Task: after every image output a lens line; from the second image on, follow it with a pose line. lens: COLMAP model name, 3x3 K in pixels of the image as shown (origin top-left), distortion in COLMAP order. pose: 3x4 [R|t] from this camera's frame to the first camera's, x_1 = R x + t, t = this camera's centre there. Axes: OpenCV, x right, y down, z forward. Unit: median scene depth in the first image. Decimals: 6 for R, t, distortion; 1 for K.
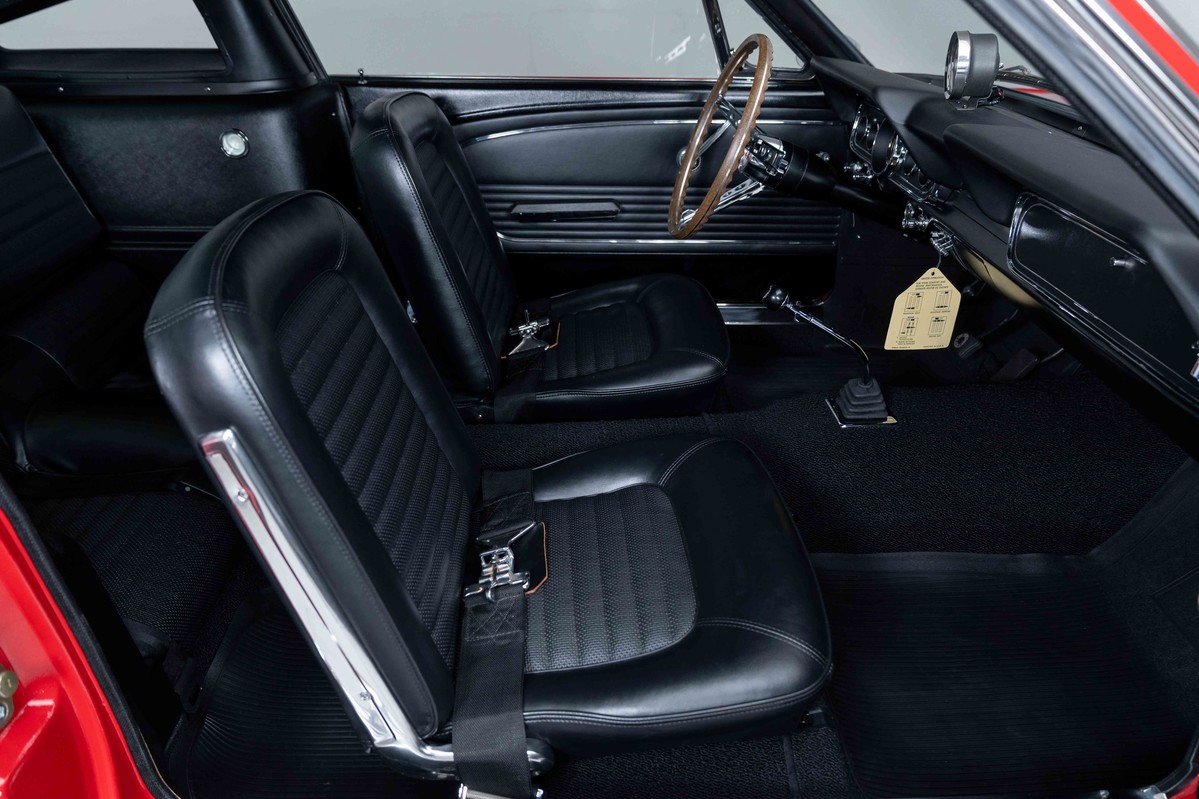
lens RADIAL K [[921.5, 0, 599.5], [0, 921.5, 399.5], [0, 0, 1]] dist [-0.034576, 0.005541]
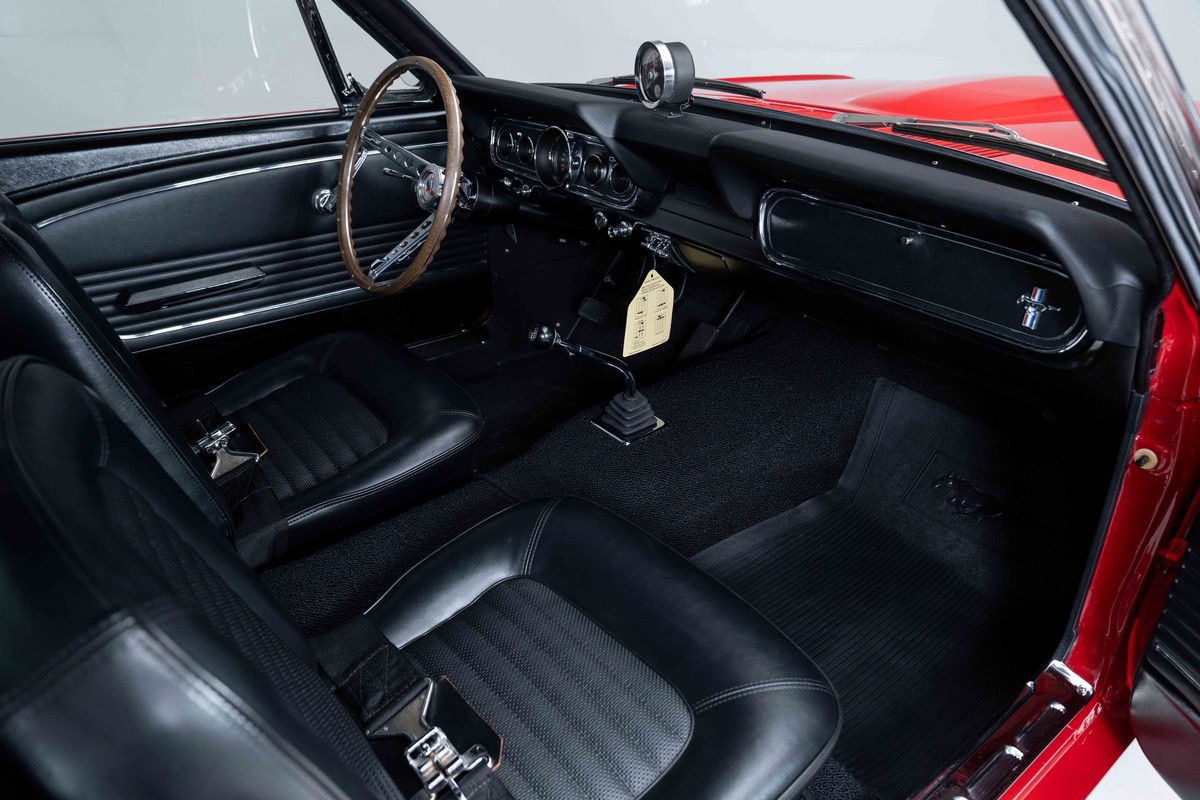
lens RADIAL K [[861.1, 0, 600.0], [0, 861.1, 400.0], [0, 0, 1]] dist [-0.049041, 0.001300]
pose [[0.789937, -0.280279, 0.545383, -0.248439], [0.268789, 0.957692, 0.102853, -0.118170], [-0.551136, 0.065346, 0.831852, 0.236031]]
